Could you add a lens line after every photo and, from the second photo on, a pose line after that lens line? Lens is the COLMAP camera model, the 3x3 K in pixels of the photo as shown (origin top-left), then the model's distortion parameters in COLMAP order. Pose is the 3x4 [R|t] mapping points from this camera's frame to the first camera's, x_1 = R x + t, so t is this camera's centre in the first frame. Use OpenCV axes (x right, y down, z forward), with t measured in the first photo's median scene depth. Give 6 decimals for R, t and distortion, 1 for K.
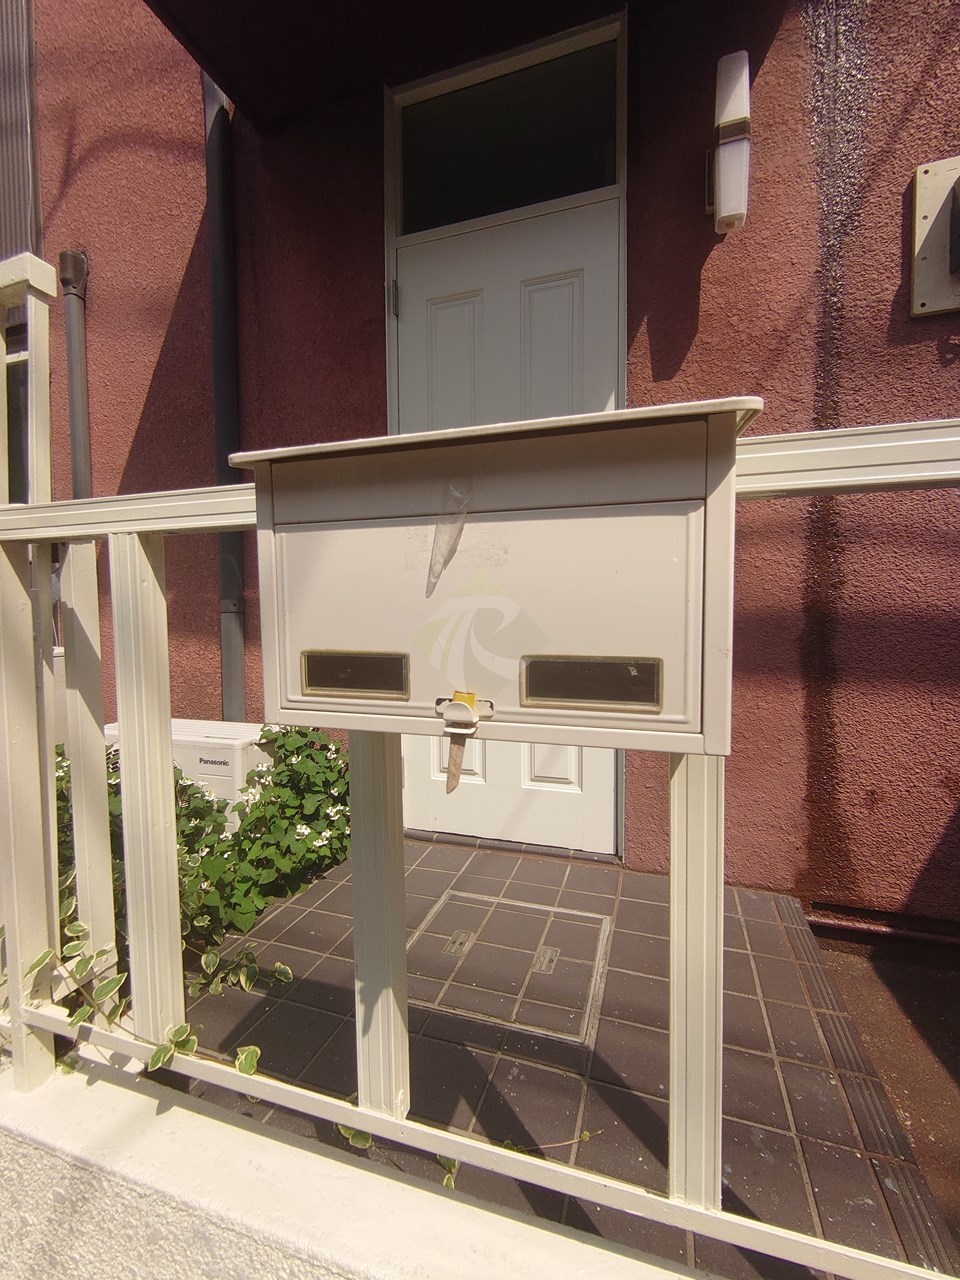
lens RADIAL K [[554.3, 0, 478.0], [0, 554.3, 636.1], [0, 0, 1]] dist [0.000044, -0.000653]
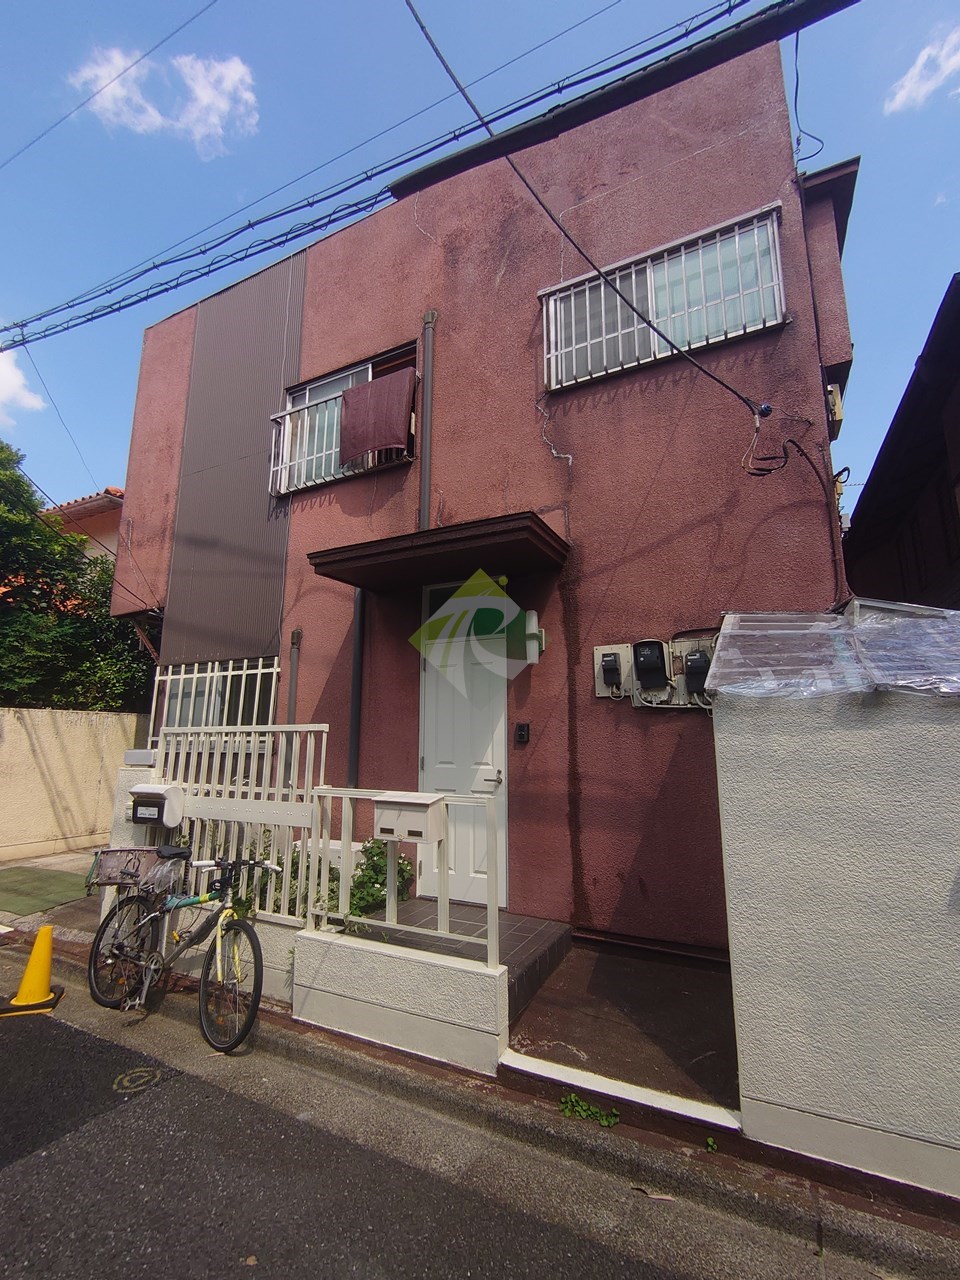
lens RADIAL K [[554.3, 0, 479.4], [0, 554.3, 641.2], [0, 0, 1]] dist [0.000044, -0.000653]
pose [[0.990096, -0.014002, -0.139689, 0.507291], [-0.016311, 0.976801, -0.213525, -0.209576], [0.139438, 0.213689, 0.966899, -1.595612]]
